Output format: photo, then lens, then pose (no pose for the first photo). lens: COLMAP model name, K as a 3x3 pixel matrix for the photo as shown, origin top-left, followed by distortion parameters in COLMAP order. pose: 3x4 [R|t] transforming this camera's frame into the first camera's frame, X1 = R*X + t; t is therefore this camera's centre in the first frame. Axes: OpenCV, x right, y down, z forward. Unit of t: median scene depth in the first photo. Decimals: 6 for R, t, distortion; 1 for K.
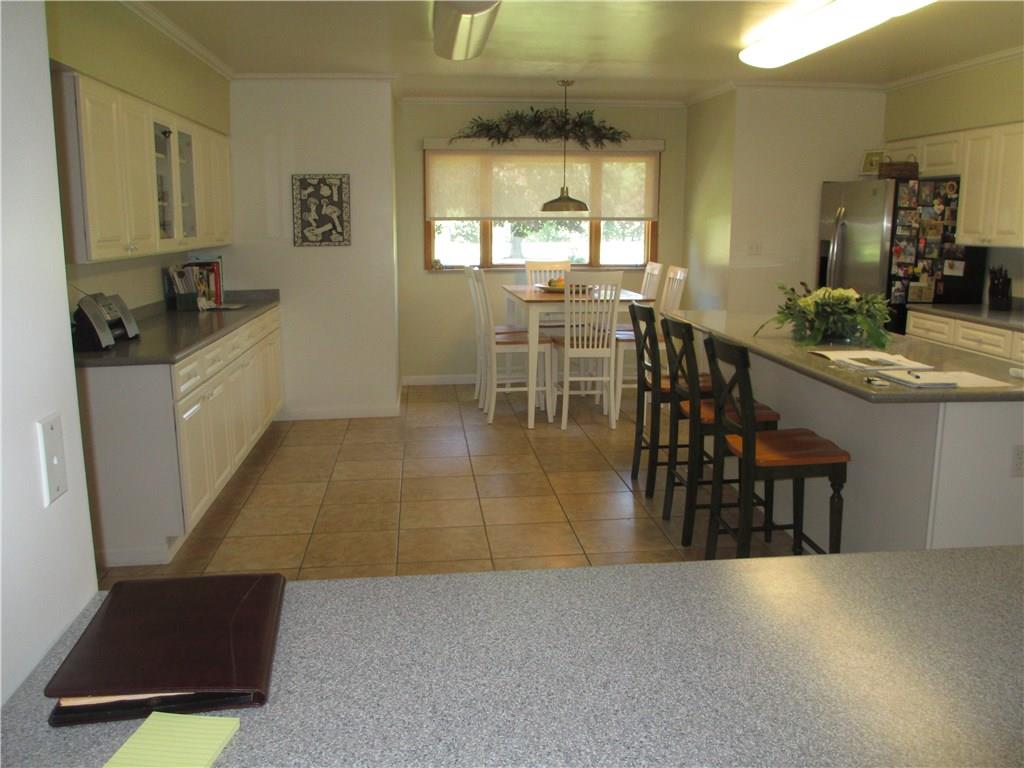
lens RADIAL K [[877.2, 0, 495.2], [0, 877.2, 364.2], [0, 0, 1]] dist [-0.048612, 0.014396]
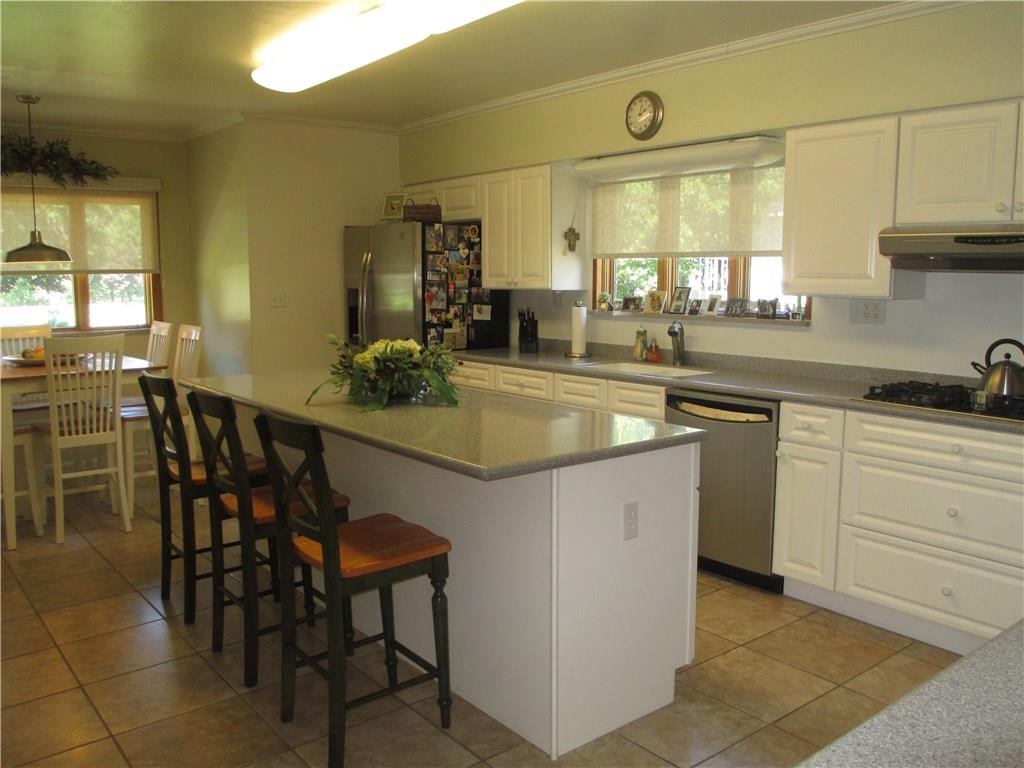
lens RADIAL K [[877.2, 0, 495.2], [0, 877.2, 364.2], [0, 0, 1]] dist [-0.048612, 0.014396]
pose [[0.847516, -0.068483, 0.526333, 0.013391], [0.102157, 0.994147, -0.035144, -0.016172], [-0.520846, 0.083554, 0.849552, 0.152056]]
